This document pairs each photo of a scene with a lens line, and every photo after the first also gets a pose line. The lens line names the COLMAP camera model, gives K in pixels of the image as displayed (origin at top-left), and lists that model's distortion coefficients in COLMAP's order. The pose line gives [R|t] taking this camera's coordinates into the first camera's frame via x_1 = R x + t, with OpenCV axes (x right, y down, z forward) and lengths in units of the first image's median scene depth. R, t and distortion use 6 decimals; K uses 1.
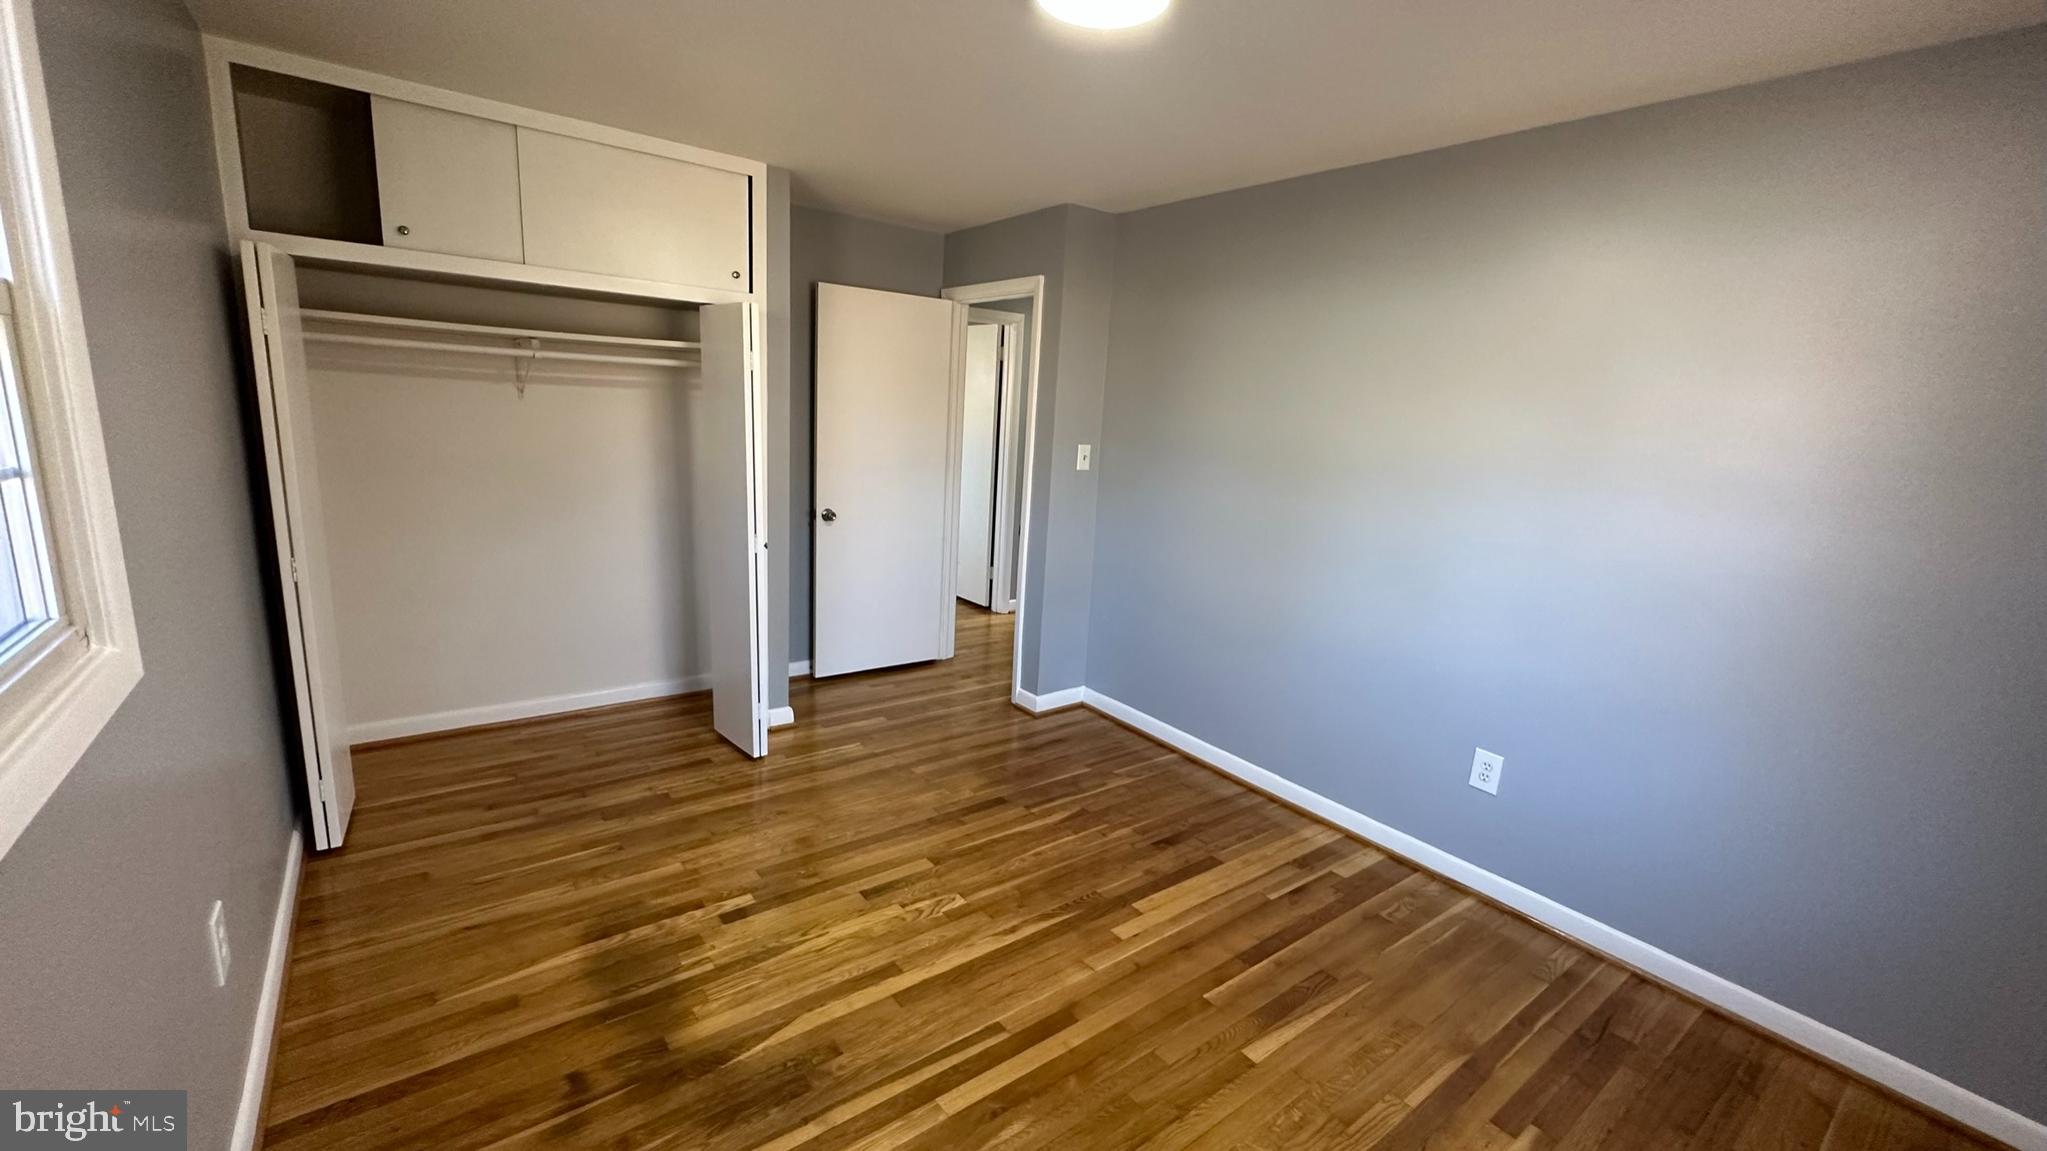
lens RADIAL K [[815.6, 0, 1021.9], [0, 815.6, 571.2], [0, 0, 1]] dist [-0.002206, 0.000411]
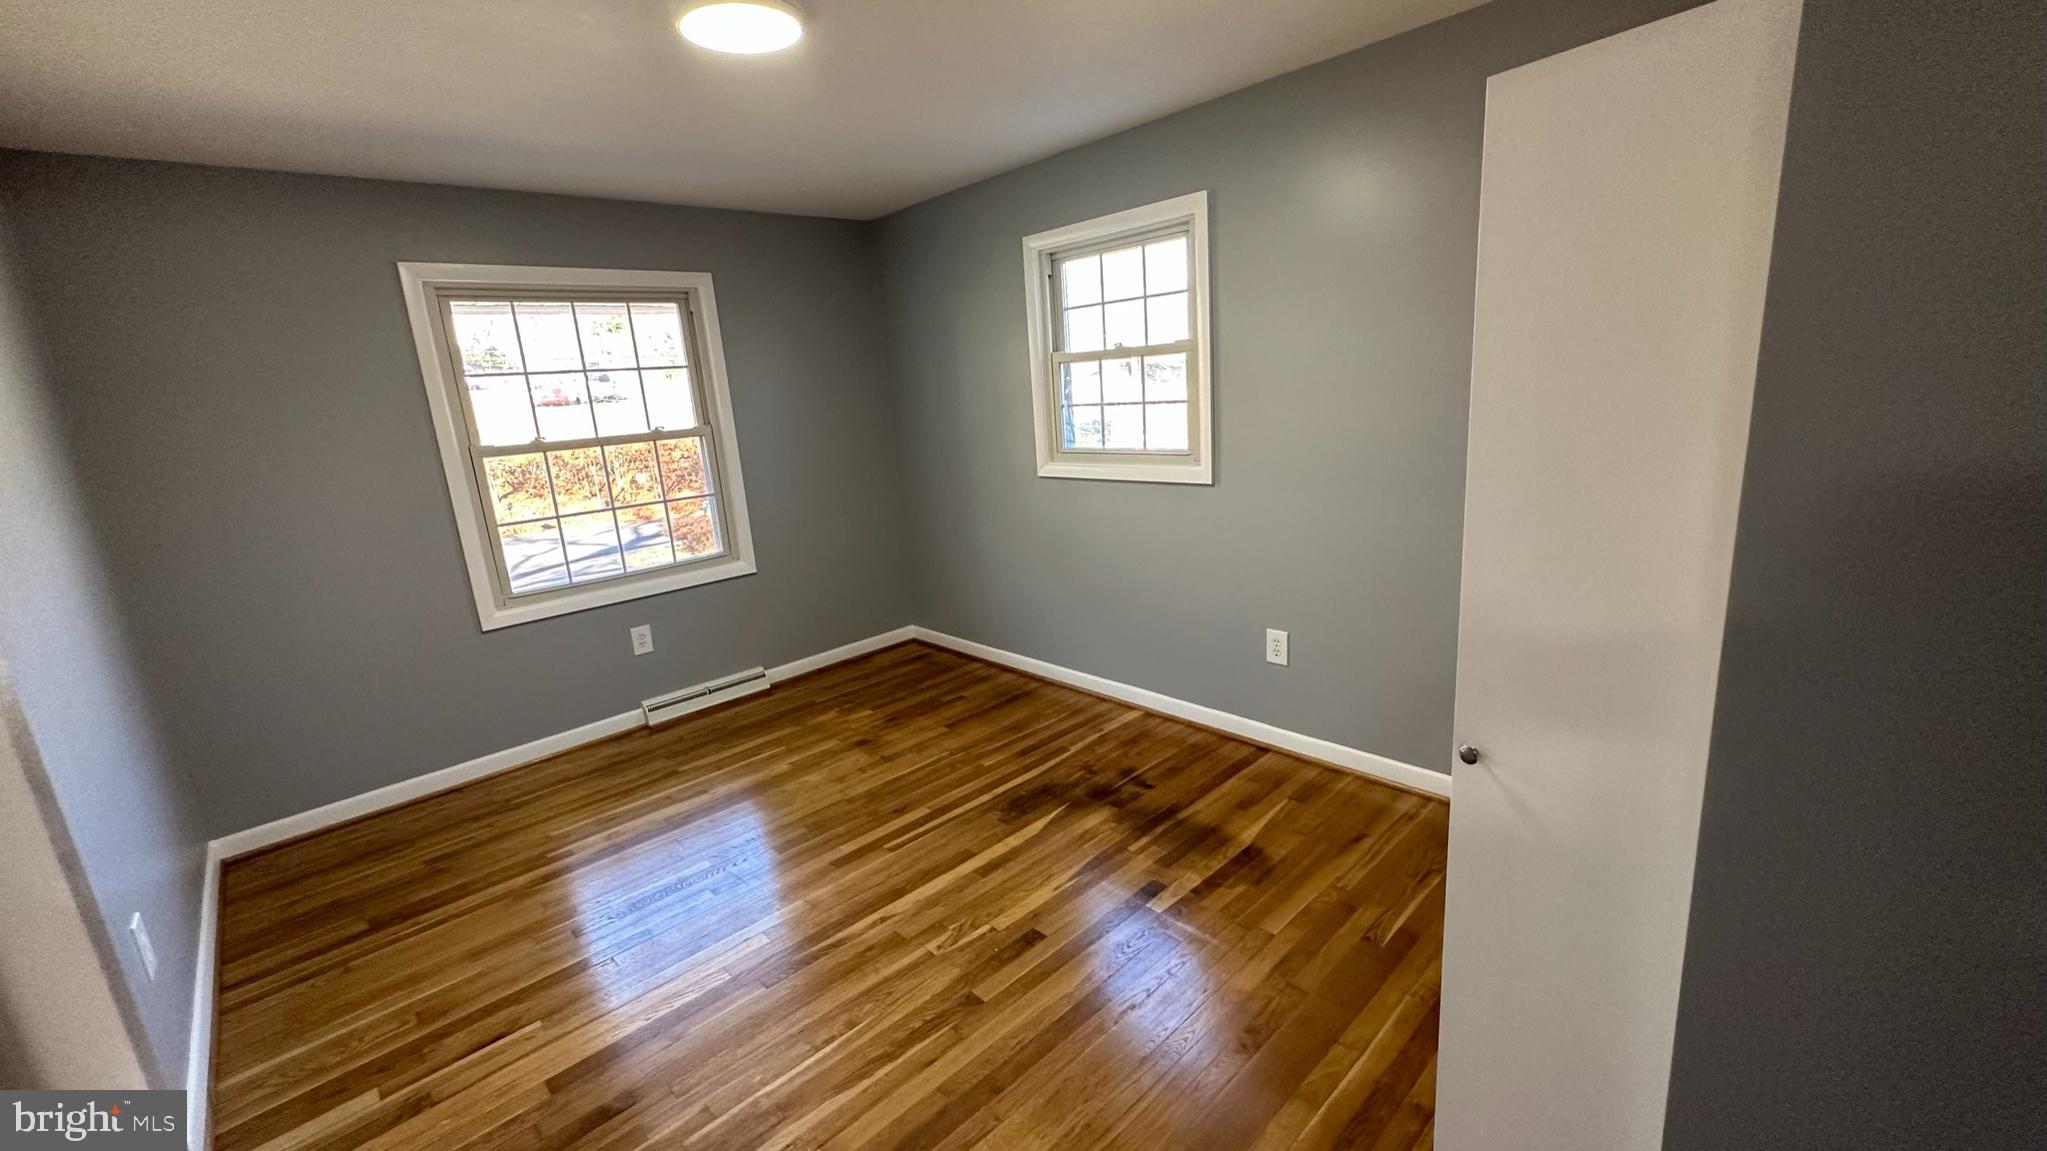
lens RADIAL K [[815.6, 0, 1021.9], [0, 815.6, 571.2], [0, 0, 1]] dist [-0.002206, 0.000411]
pose [[-0.993898, 0.041240, -0.102302, -0.114818], [-0.005571, 0.907524, 0.419964, -0.390945], [0.110161, 0.417971, -0.901756, 1.894587]]
